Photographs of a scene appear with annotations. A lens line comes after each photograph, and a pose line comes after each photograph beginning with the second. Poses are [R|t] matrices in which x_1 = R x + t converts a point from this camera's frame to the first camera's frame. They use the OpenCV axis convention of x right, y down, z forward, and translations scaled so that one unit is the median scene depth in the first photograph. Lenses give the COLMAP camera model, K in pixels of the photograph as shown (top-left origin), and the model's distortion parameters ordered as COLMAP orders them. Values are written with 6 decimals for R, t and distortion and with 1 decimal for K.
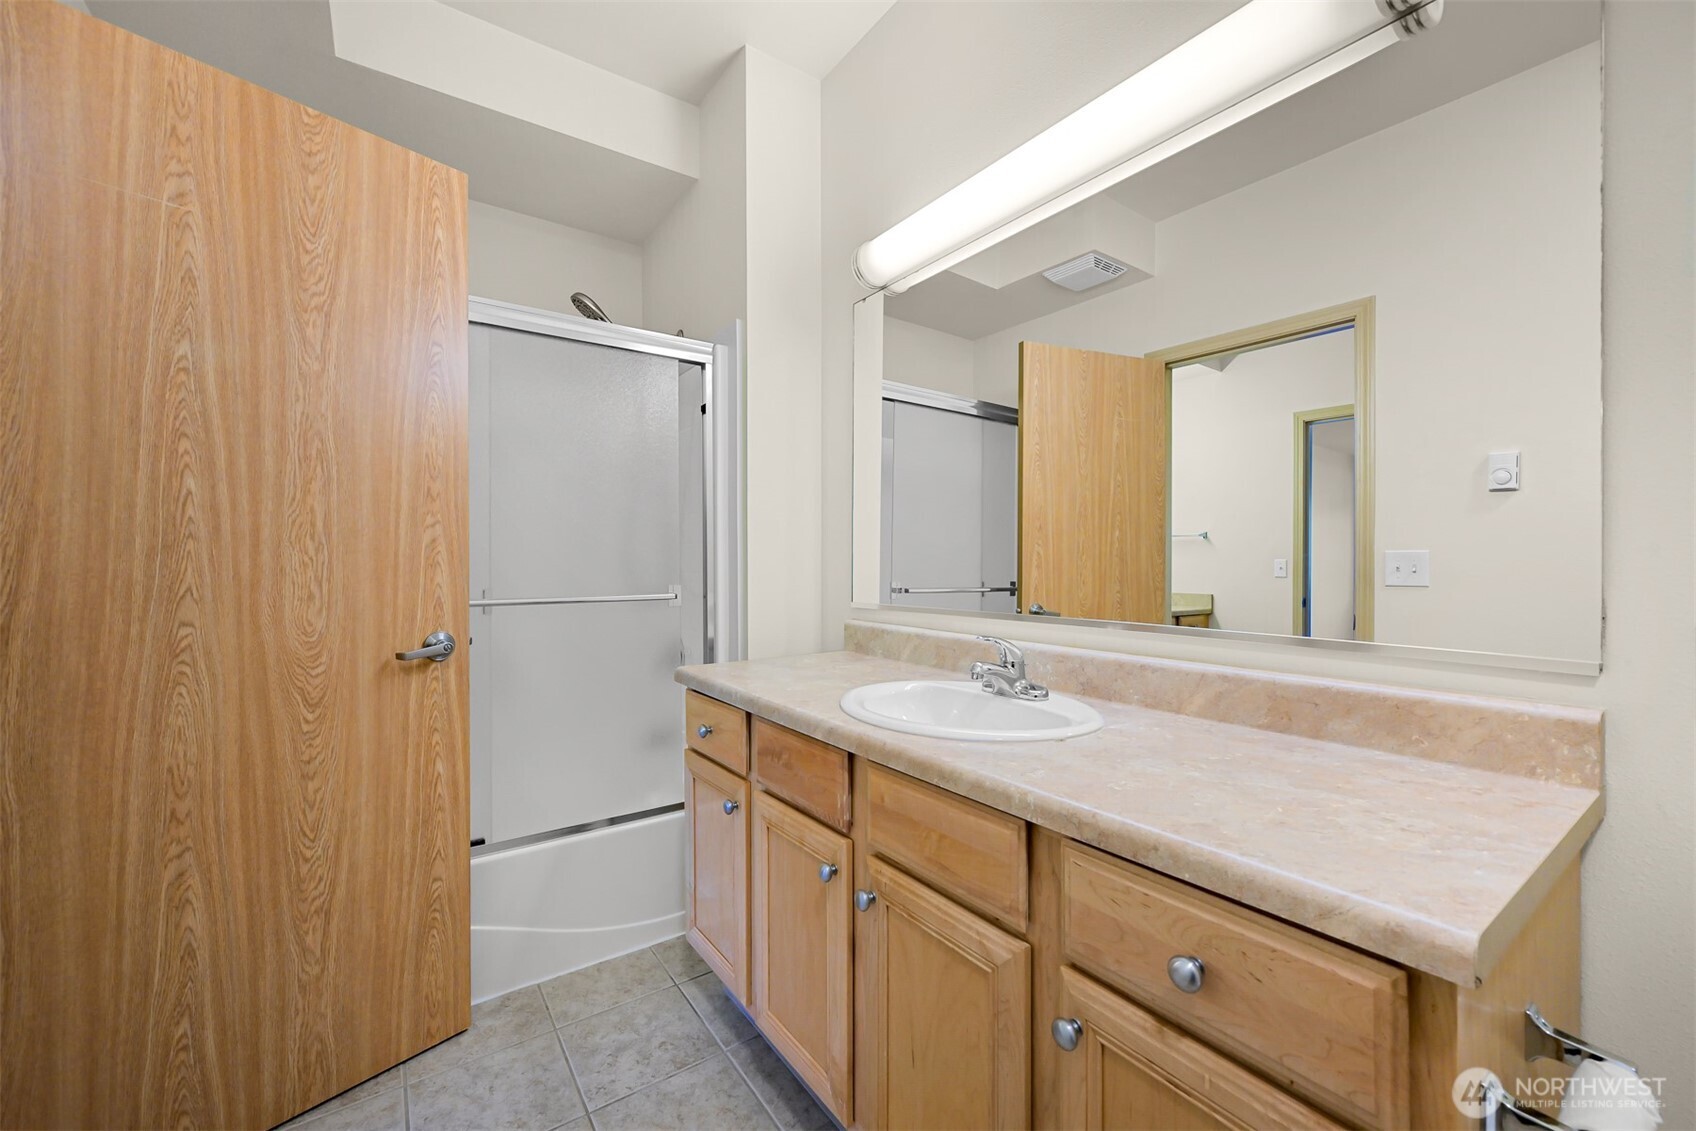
lens RADIAL K [[673.8, 0, 859.8], [0, 673.8, 566.1], [0, 0, 1]] dist [0.000443, -0.000003]
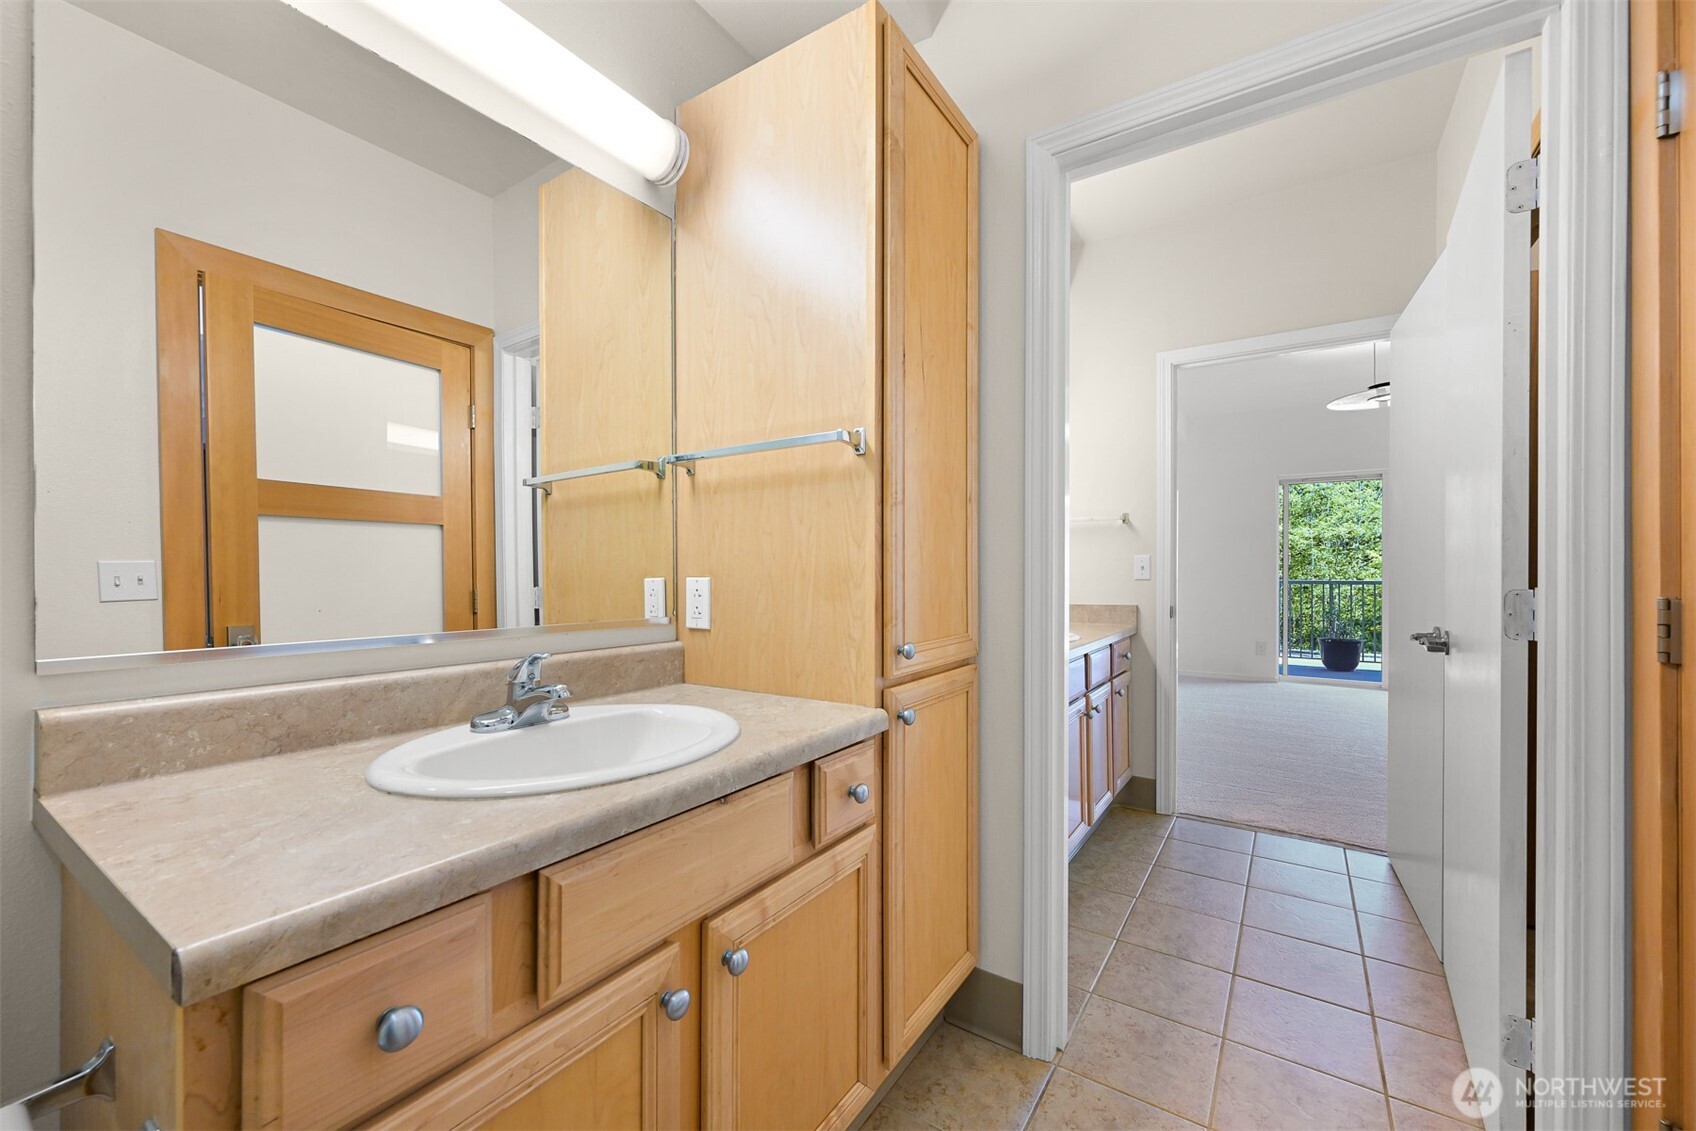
lens RADIAL K [[673.8, 0, 859.8], [0, 673.8, 566.1], [0, 0, 1]] dist [0.000443, -0.000003]
pose [[-0.354362, -0.003258, 0.935103, -0.537668], [-0.006800, 0.999976, 0.000907, -0.002873], [-0.935084, -0.006037, -0.354375, 0.730743]]
